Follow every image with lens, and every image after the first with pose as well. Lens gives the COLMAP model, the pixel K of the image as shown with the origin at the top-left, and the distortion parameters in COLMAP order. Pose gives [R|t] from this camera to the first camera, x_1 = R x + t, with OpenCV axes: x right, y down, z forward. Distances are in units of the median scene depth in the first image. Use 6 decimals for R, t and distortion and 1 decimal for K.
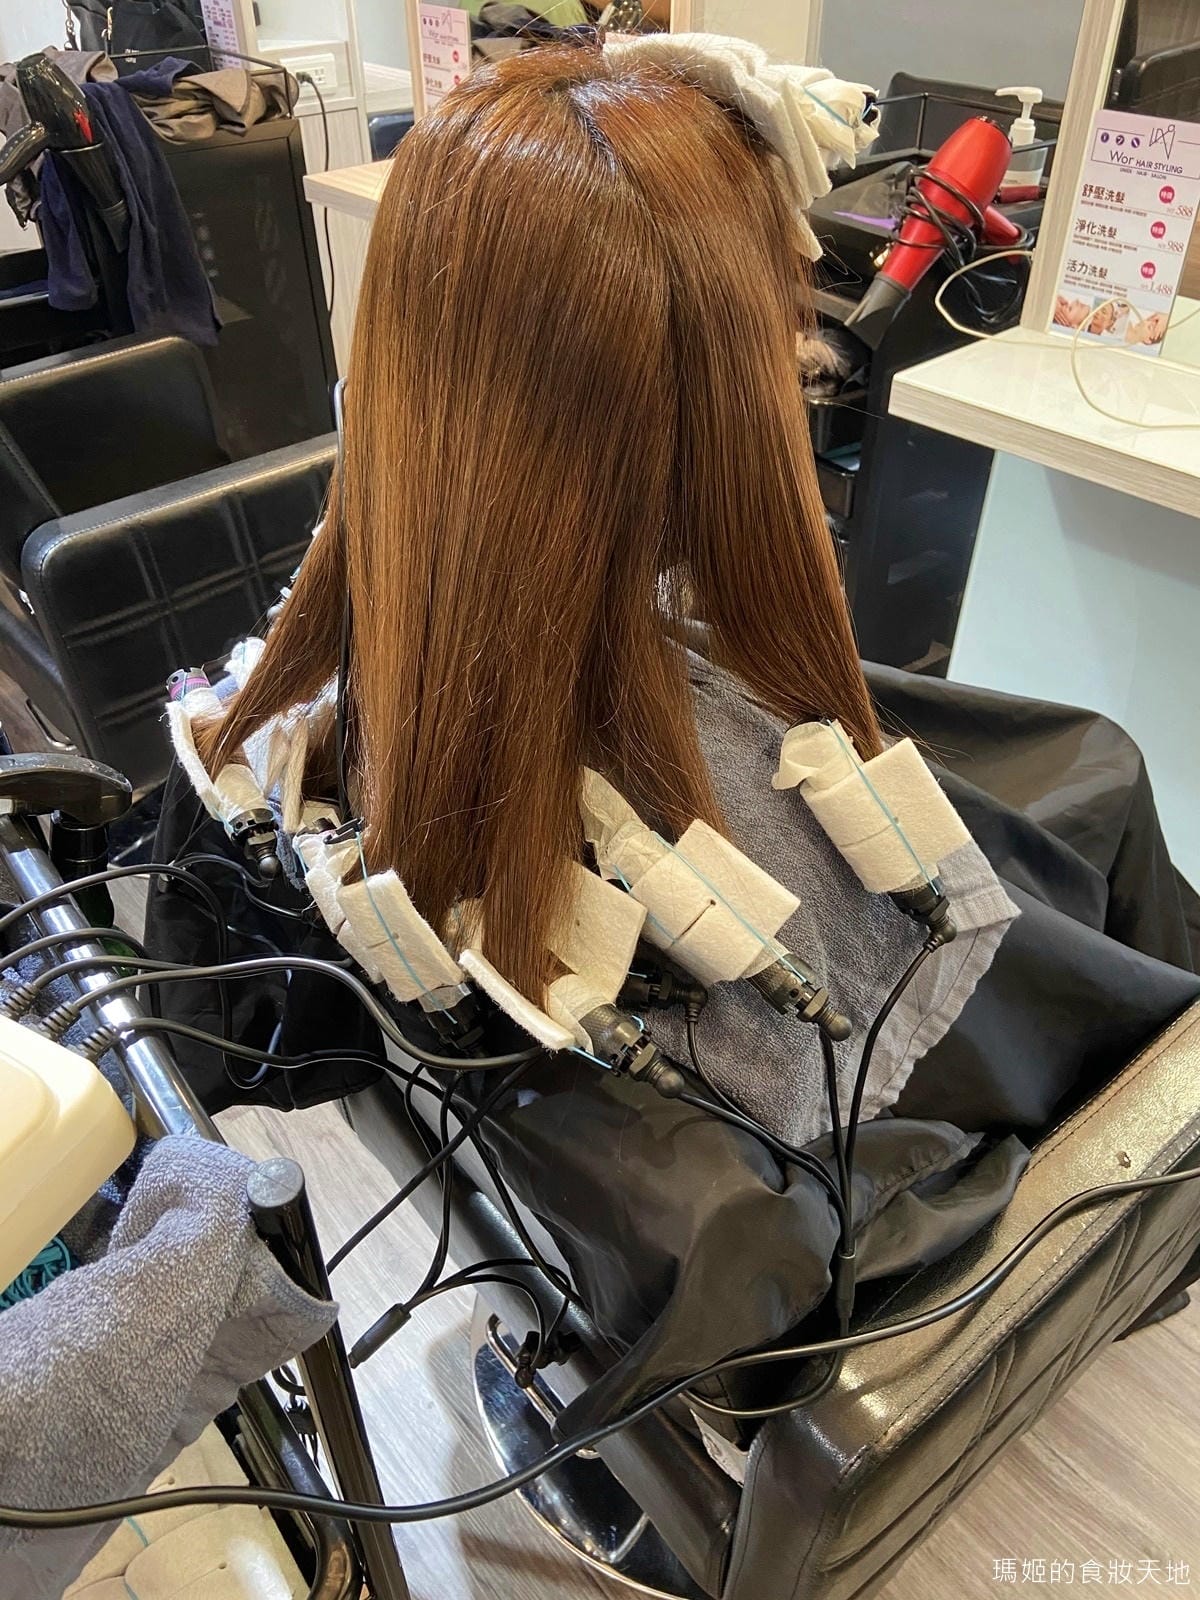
lens RADIAL K [[1215.6, 0, 606.4], [0, 1215.6, 798.8], [0, 0, 1]] dist [0.068791, -0.102692]
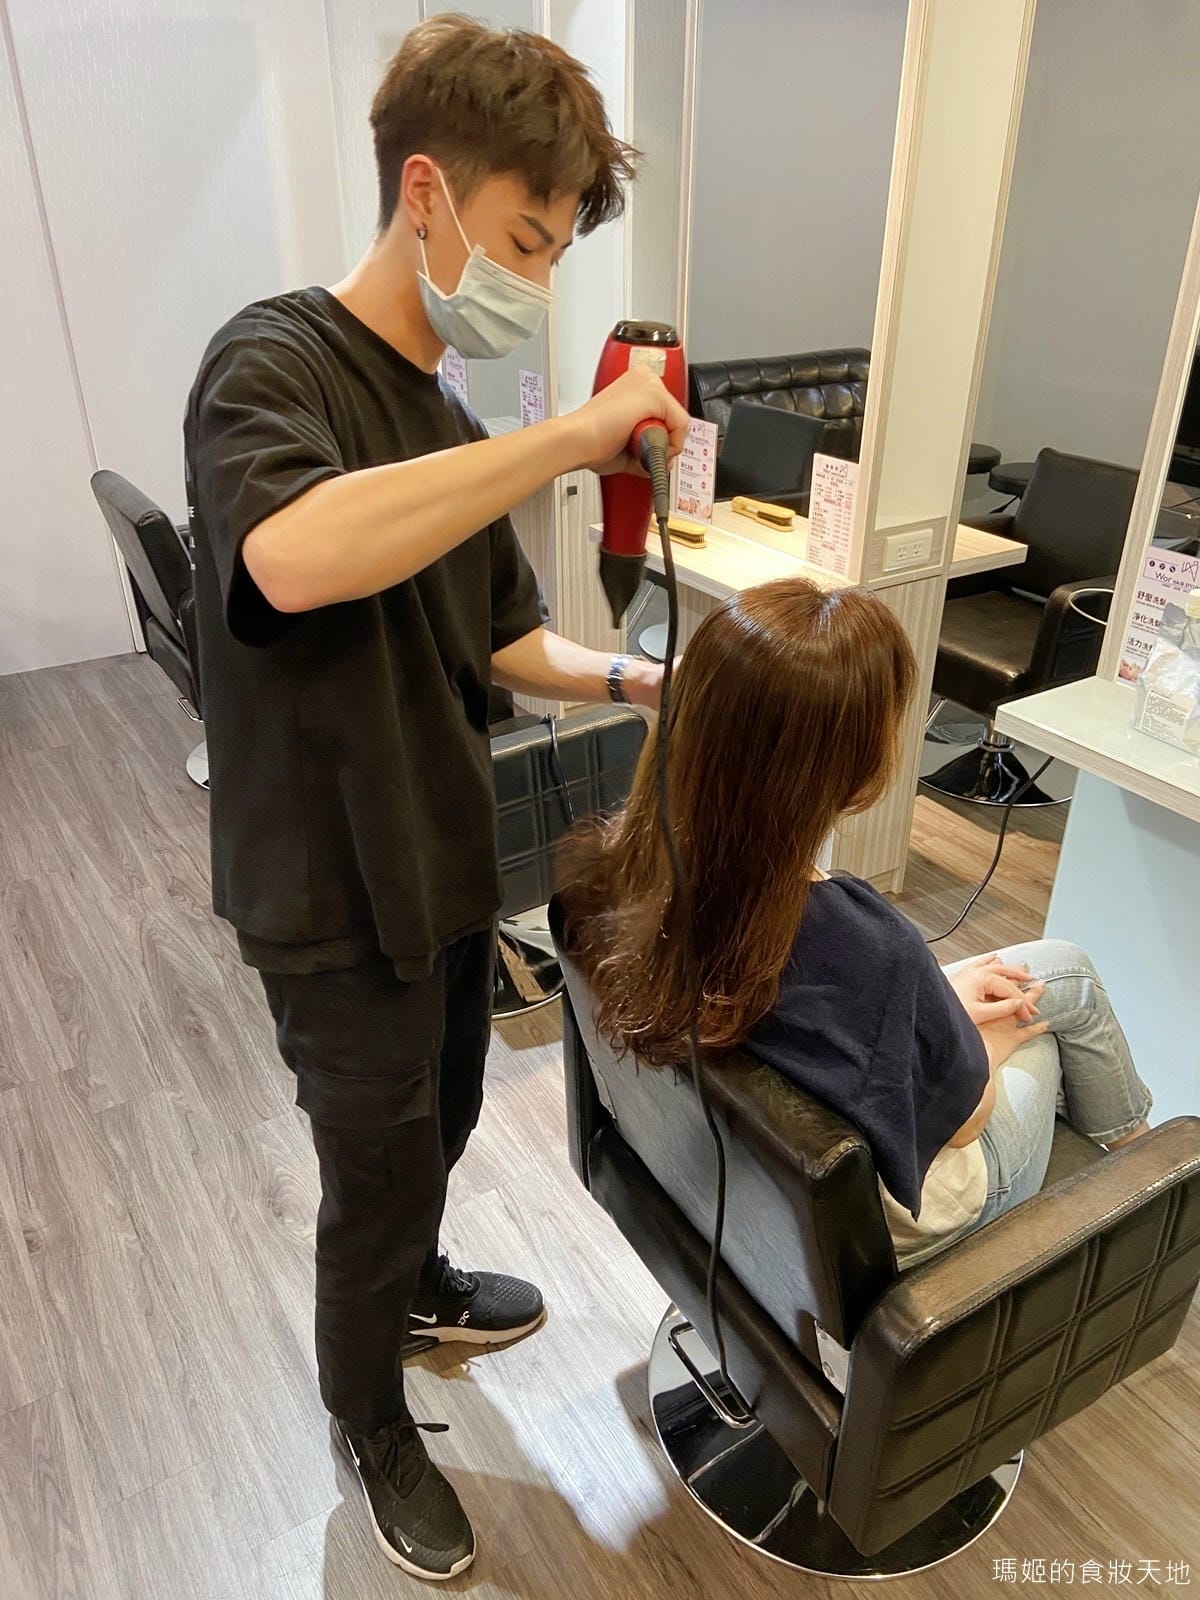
lens RADIAL K [[1197.6, 0, 600.0], [0, 1197.6, 800.0], [0, 0, 1]] dist [0.075472, -0.101336]
pose [[0.987129, 0.077964, -0.139634, -0.024578], [-0.101228, 0.980552, -0.168138, 0.052931], [0.123810, 0.180109, 0.975824, -0.439845]]
